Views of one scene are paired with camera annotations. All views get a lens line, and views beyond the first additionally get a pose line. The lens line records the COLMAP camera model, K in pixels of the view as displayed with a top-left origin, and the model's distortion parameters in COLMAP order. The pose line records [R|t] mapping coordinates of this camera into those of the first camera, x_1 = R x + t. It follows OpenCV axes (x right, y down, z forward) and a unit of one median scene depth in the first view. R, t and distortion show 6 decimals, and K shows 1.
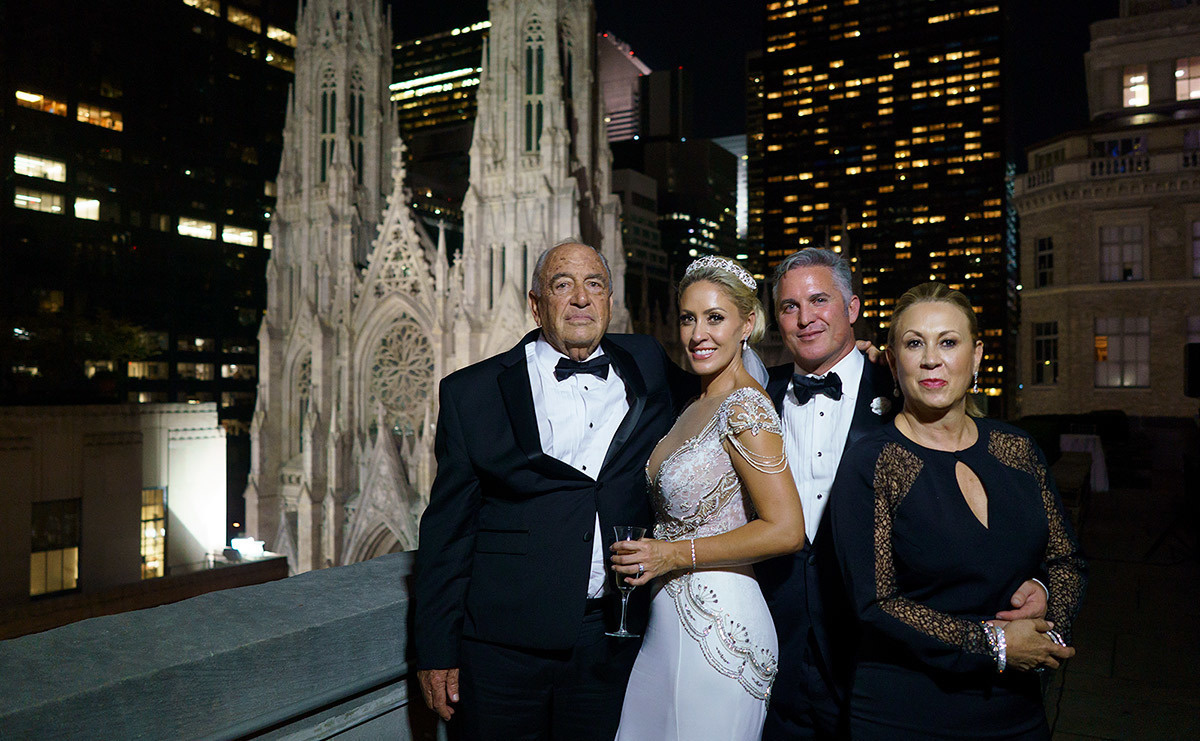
lens RADIAL K [[924.3, 0, 601.4], [0, 924.3, 371.9], [0, 0, 1]] dist [-0.001804, -0.008127]
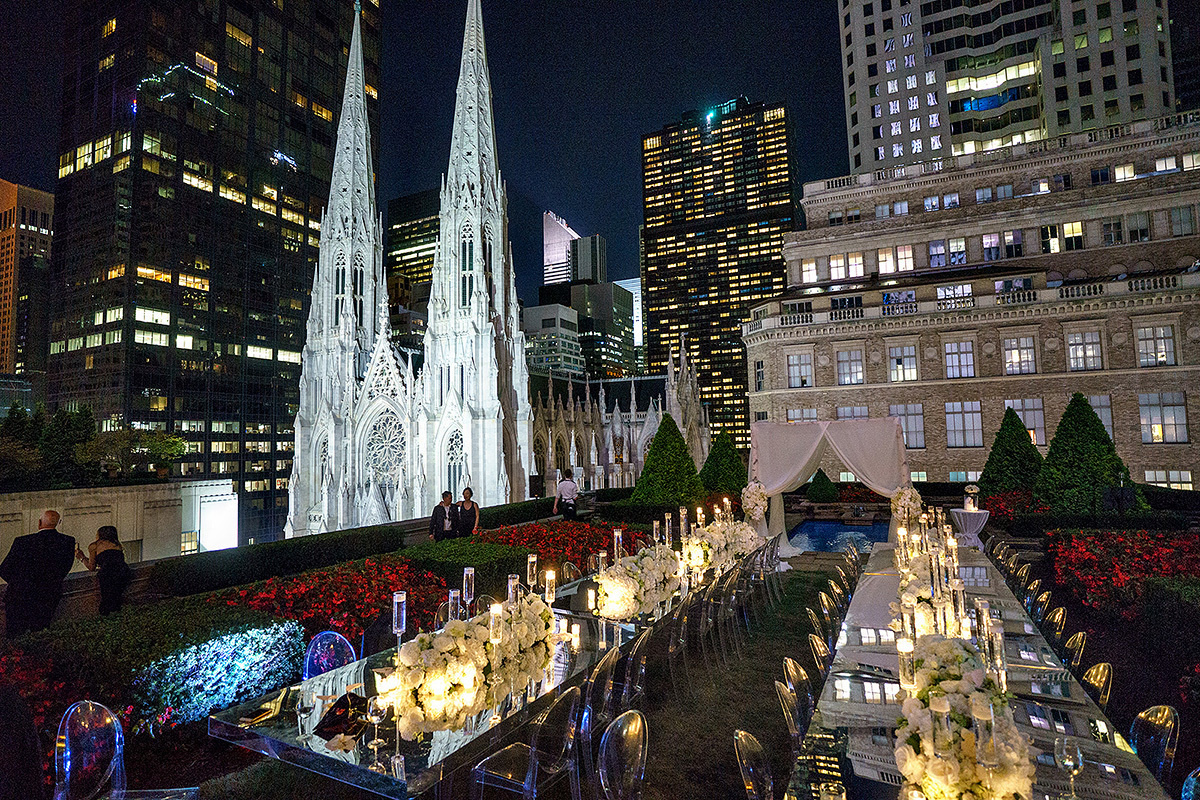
lens RADIAL K [[636.5, 0, 601.0], [0, 636.5, 396.2], [0, 0, 1]] dist [-0.017309, 0.001574]
pose [[0.998350, -0.020736, 0.053551, 0.084905], [0.023712, 0.998174, -0.055560, -0.016084], [-0.052301, 0.056738, 0.997018, -0.084064]]
